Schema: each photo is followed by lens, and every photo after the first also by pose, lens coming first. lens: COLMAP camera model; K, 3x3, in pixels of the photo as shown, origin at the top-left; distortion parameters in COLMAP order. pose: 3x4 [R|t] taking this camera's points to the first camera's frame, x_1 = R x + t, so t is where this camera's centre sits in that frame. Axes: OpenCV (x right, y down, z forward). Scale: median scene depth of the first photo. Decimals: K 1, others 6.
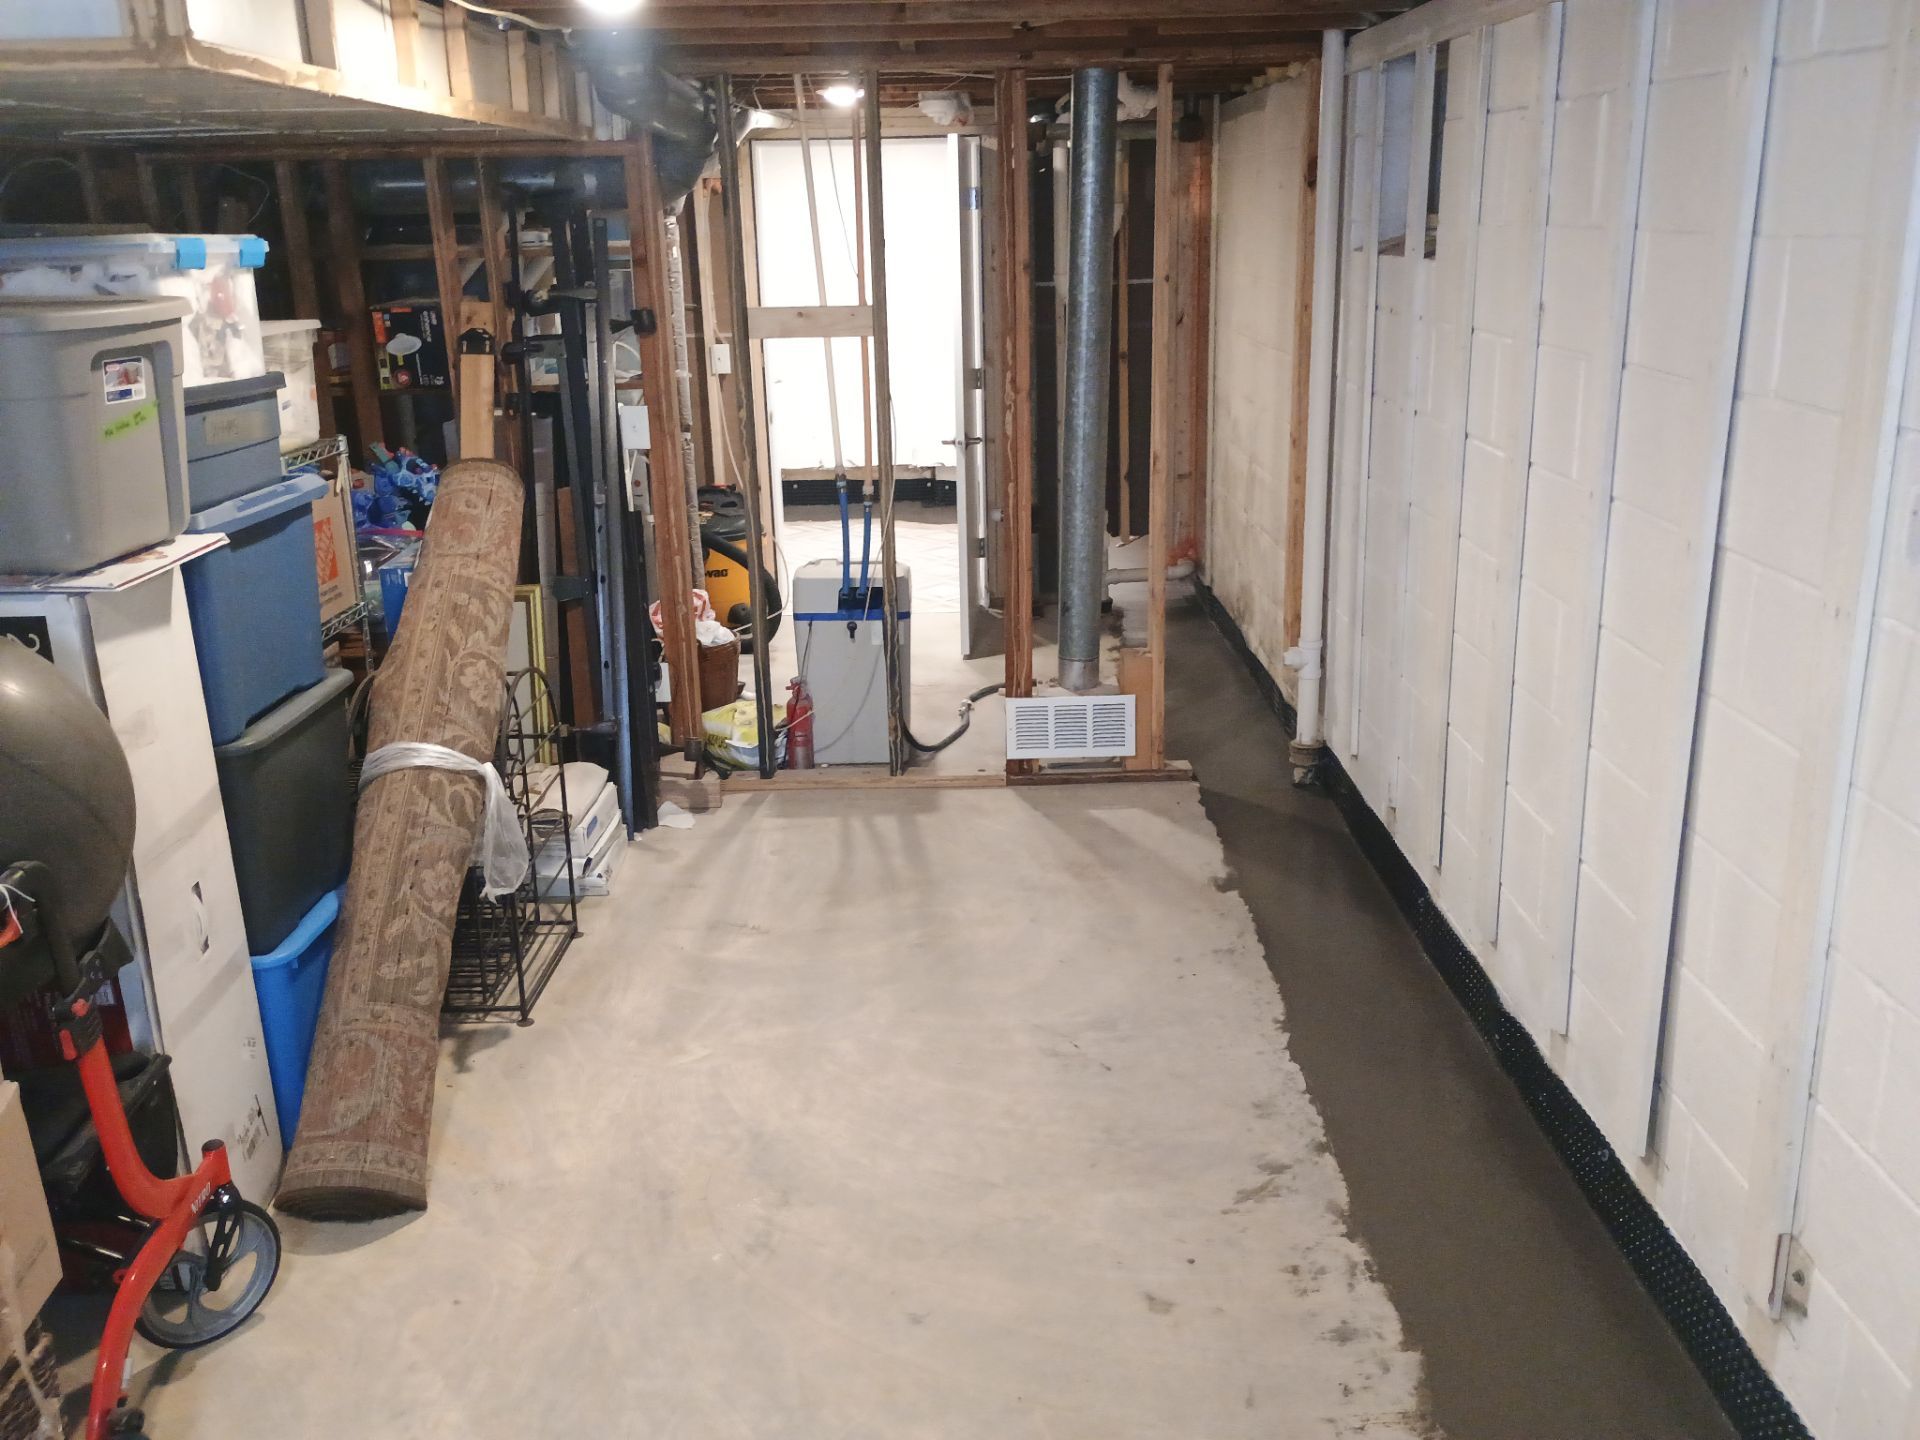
lens RADIAL K [[1641.9, 0, 989.4], [0, 1641.9, 732.3], [0, 0, 1]] dist [0.064943, -0.073419]
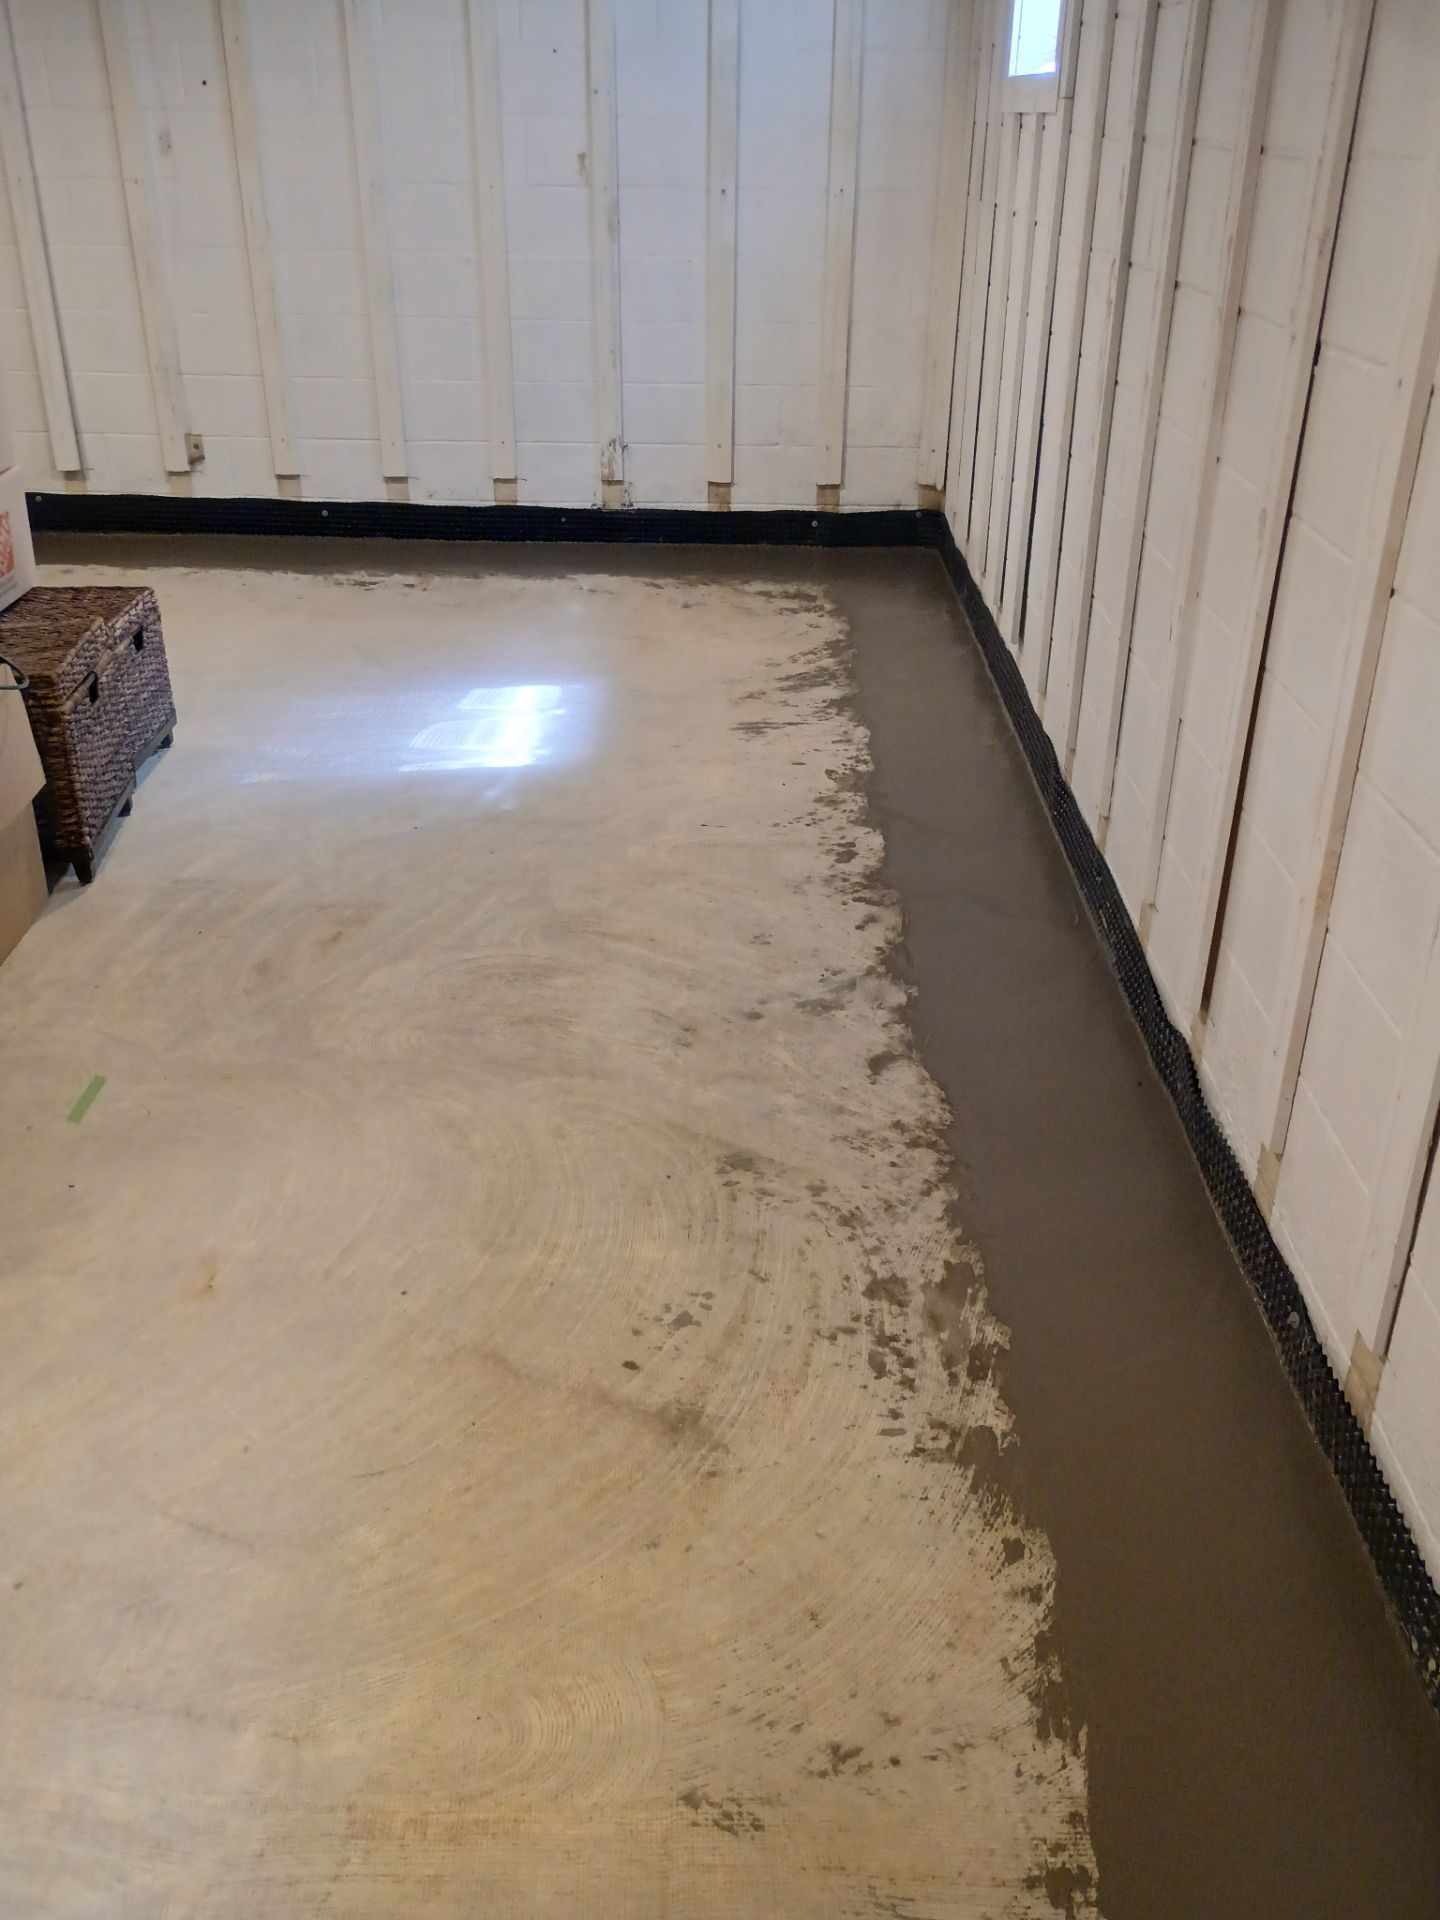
lens RADIAL K [[1655.2, 0, 712.3], [0, 1655.2, 975.9], [0, 0, 1]] dist [0.062428, -0.072136]
pose [[0.038153, -0.439543, 0.897411, -1.314645], [0.287094, 0.865023, 0.411475, 0.102458], [-0.957142, 0.241942, 0.159193, -0.039828]]
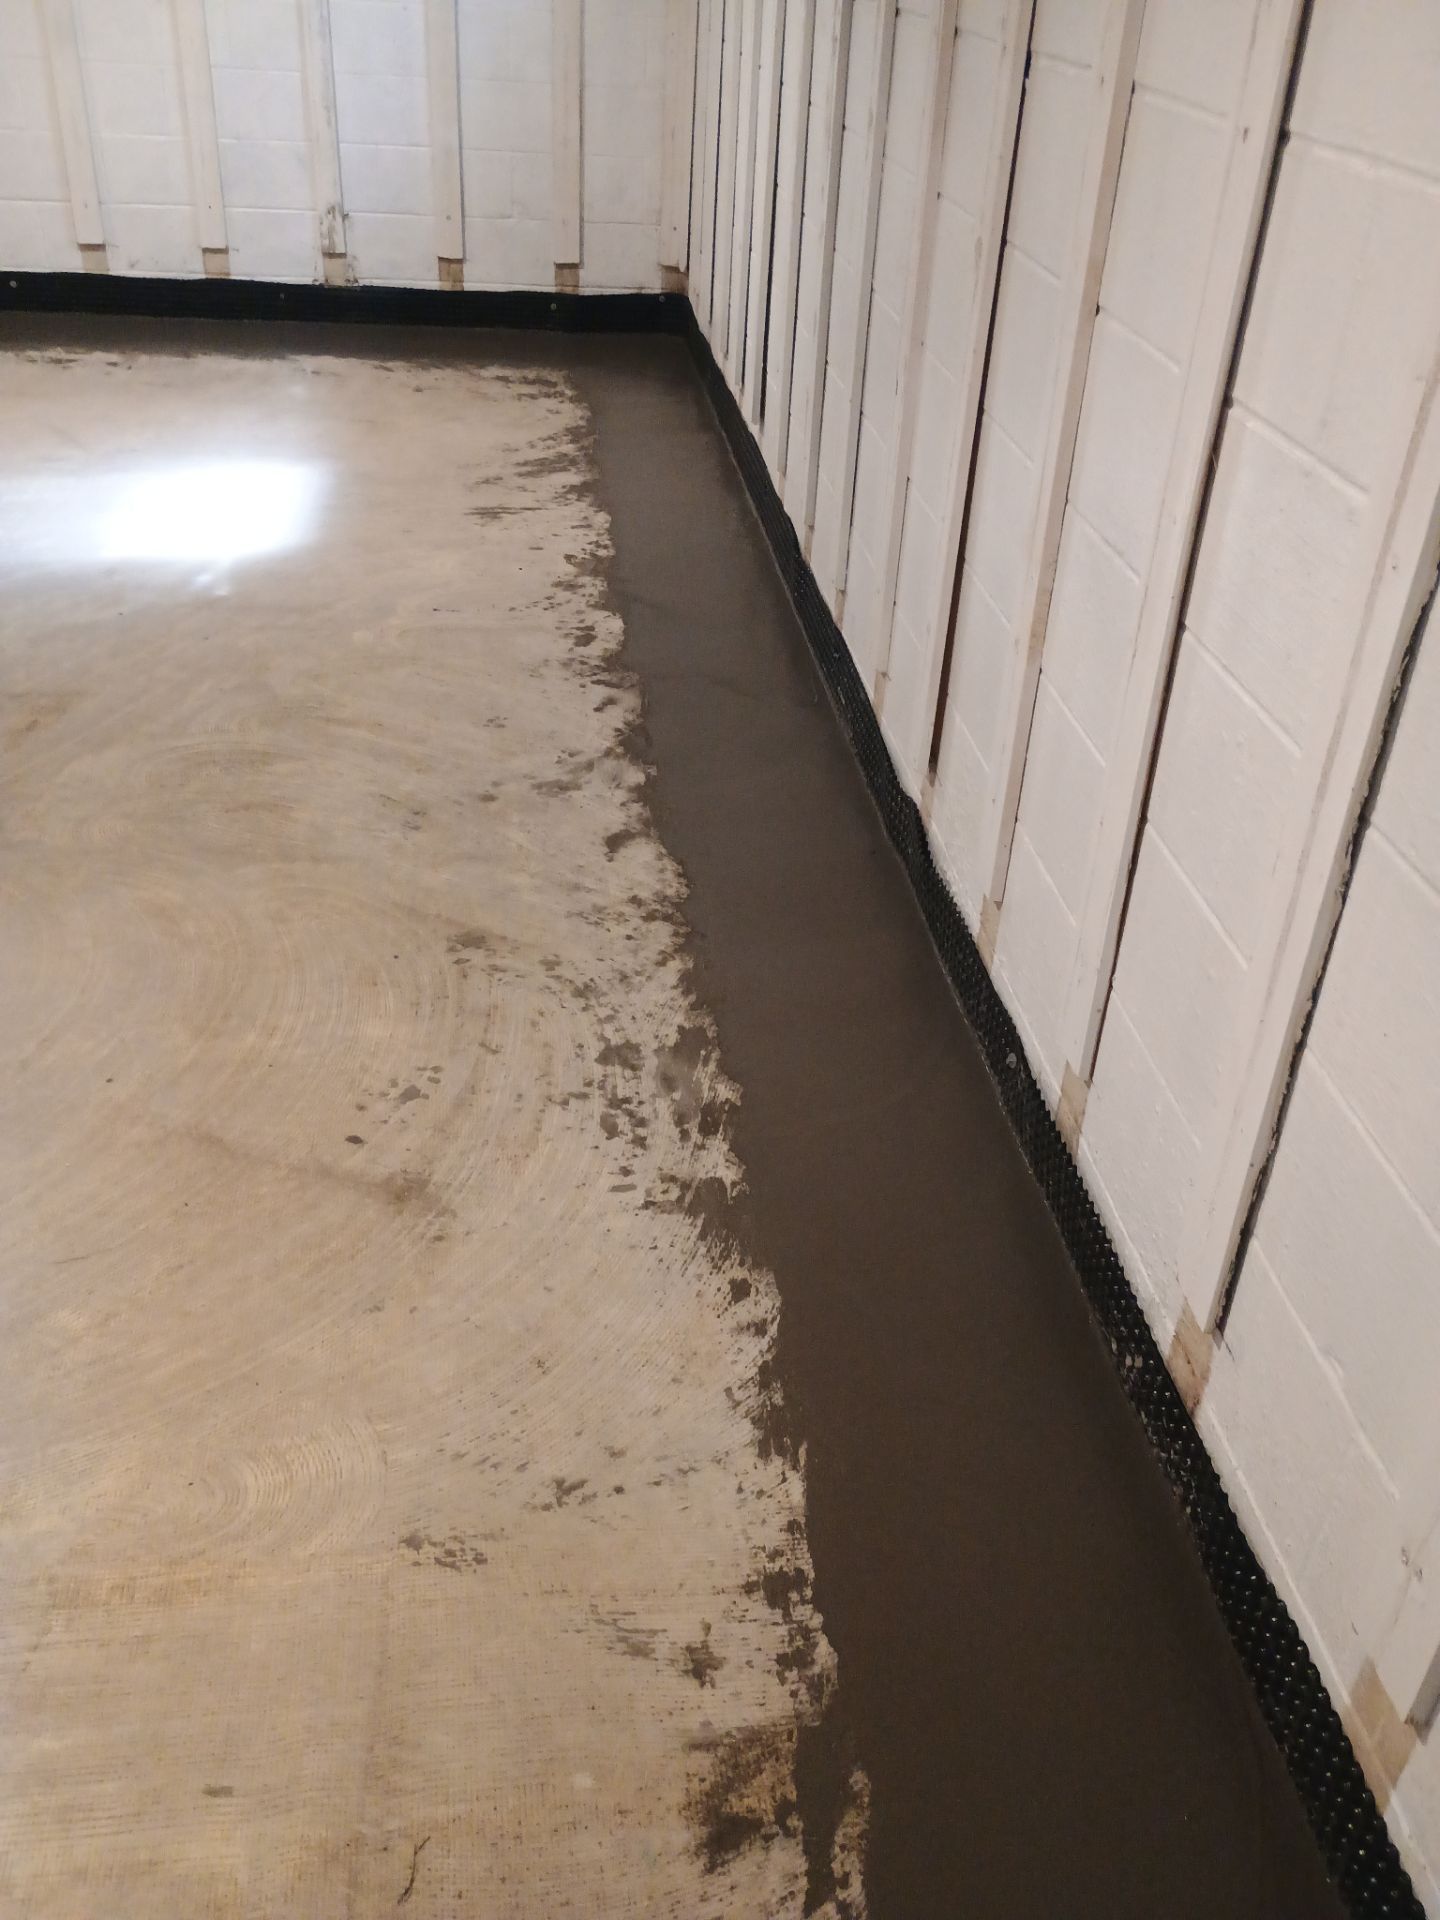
lens RADIAL K [[1659.8, 0, 716.9], [0, 1659.8, 968.9], [0, 0, 1]] dist [0.056086, -0.063342]
pose [[-0.095679, -0.521011, 0.848170, -1.314587], [0.248159, 0.812691, 0.527211, 0.134426], [-0.963983, 0.260924, 0.051536, -0.048935]]
